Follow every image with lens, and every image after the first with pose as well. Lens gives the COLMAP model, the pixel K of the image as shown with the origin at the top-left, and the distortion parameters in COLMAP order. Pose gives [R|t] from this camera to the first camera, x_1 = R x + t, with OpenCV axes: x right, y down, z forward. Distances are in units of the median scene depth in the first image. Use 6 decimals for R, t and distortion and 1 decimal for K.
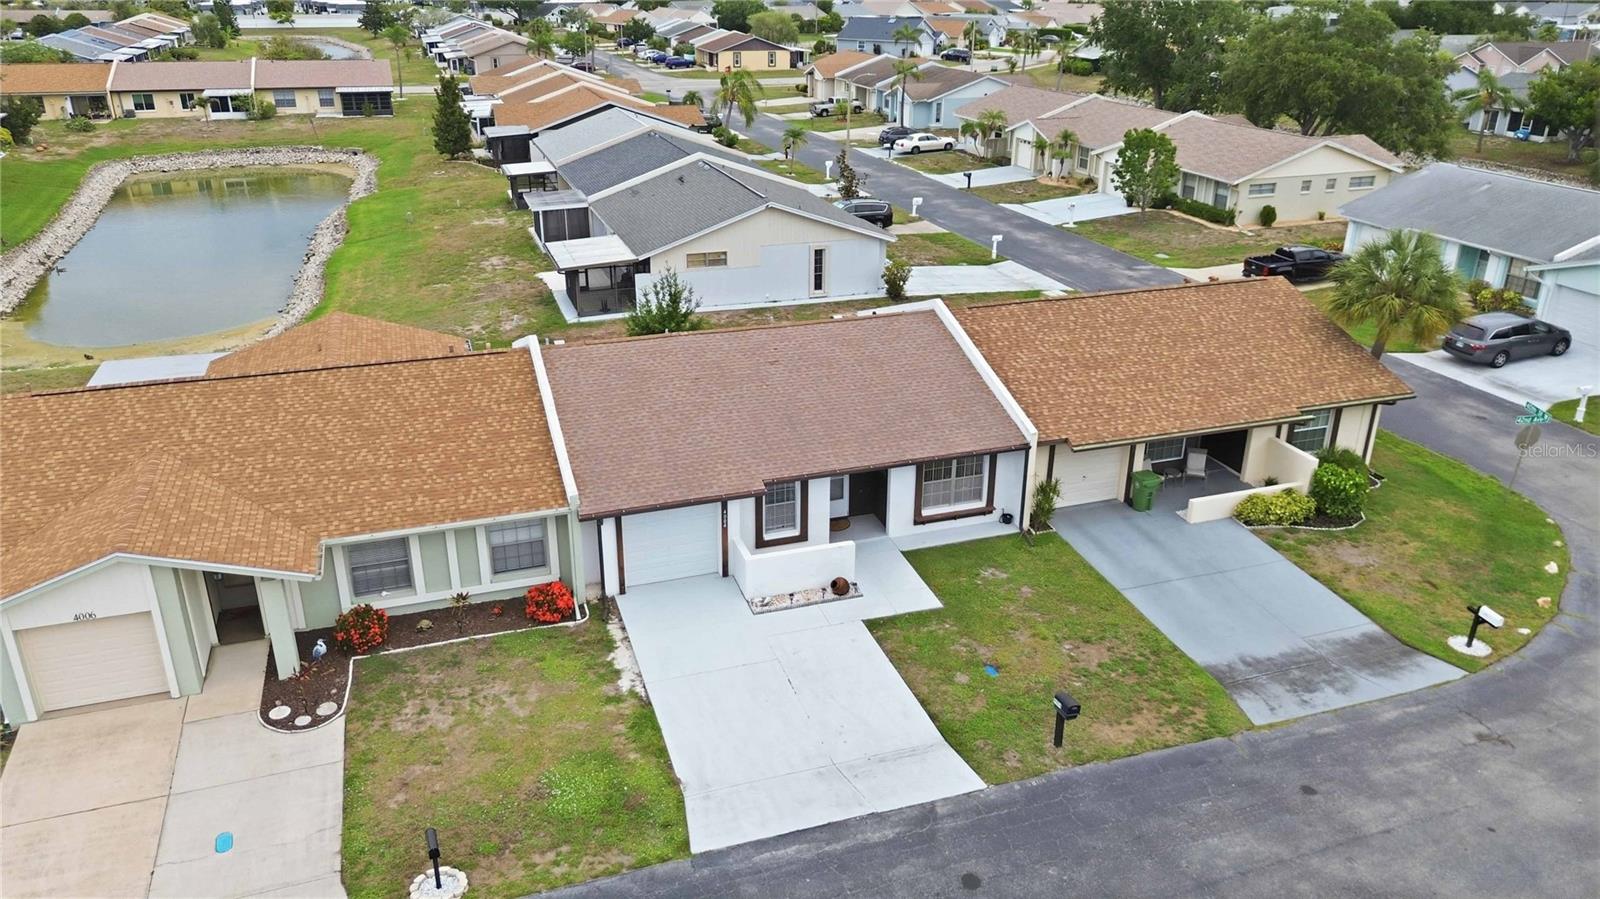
lens RADIAL K [[1146.6, 0, 793.5], [0, 1146.6, 449.9], [0, 0, 1]] dist [0.070646, -0.078863]
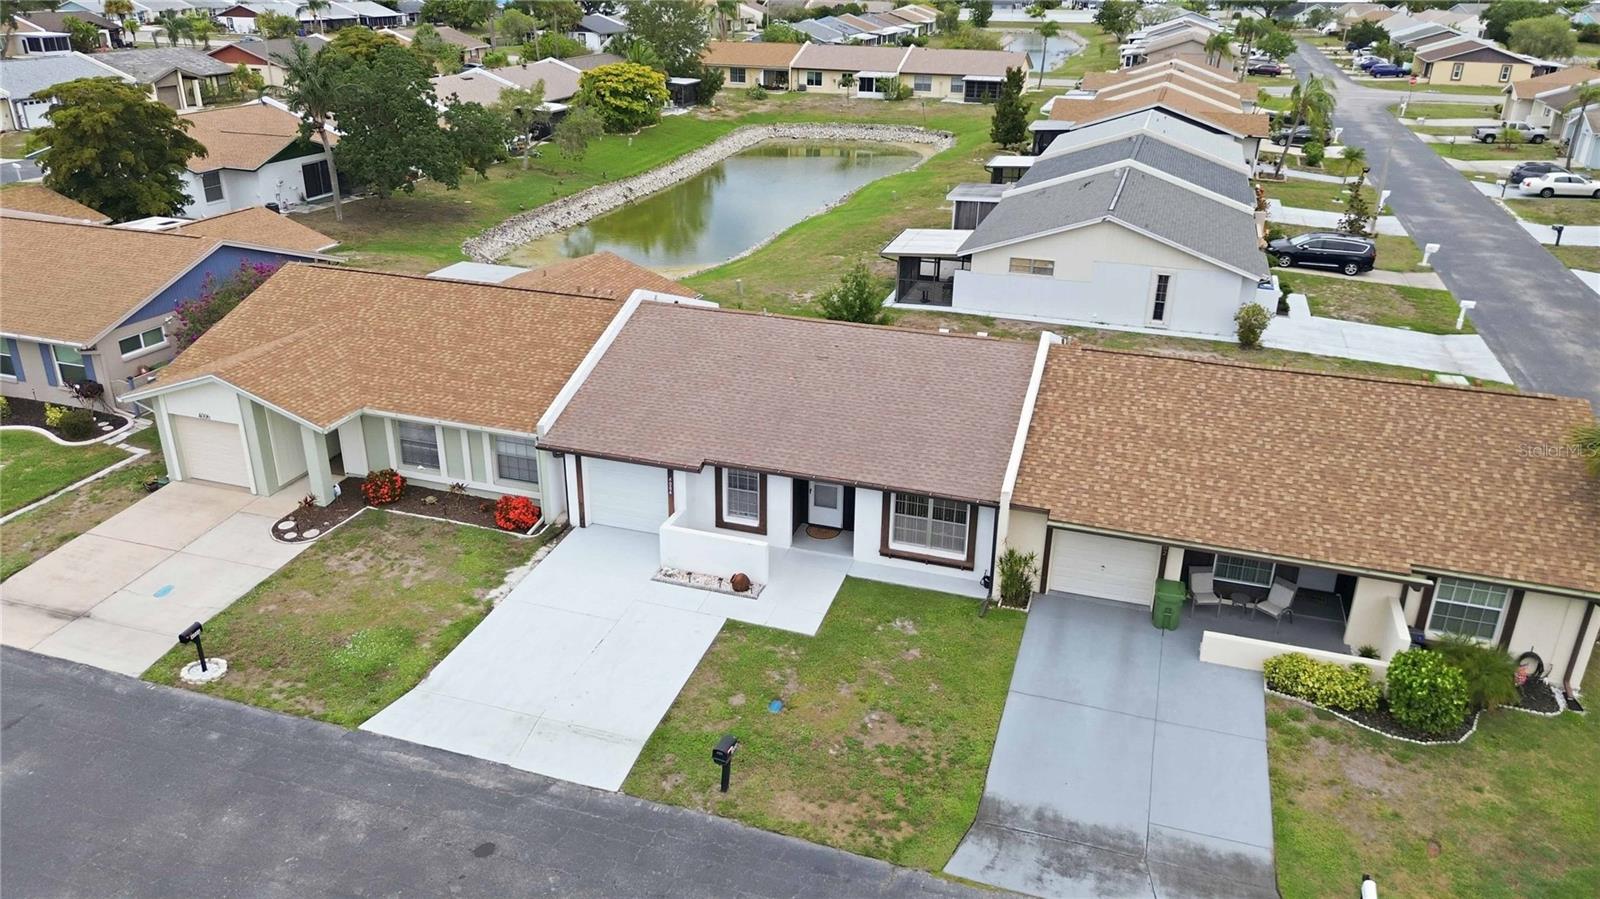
lens RADIAL K [[1146.6, 0, 793.5], [0, 1146.6, 449.9], [0, 0, 1]] dist [0.070646, -0.078863]
pose [[0.795098, 0.244359, -0.555074, 0.532927], [-0.243541, 0.966847, 0.076779, -0.070075], [0.555433, 0.074136, 0.828250, 0.176557]]
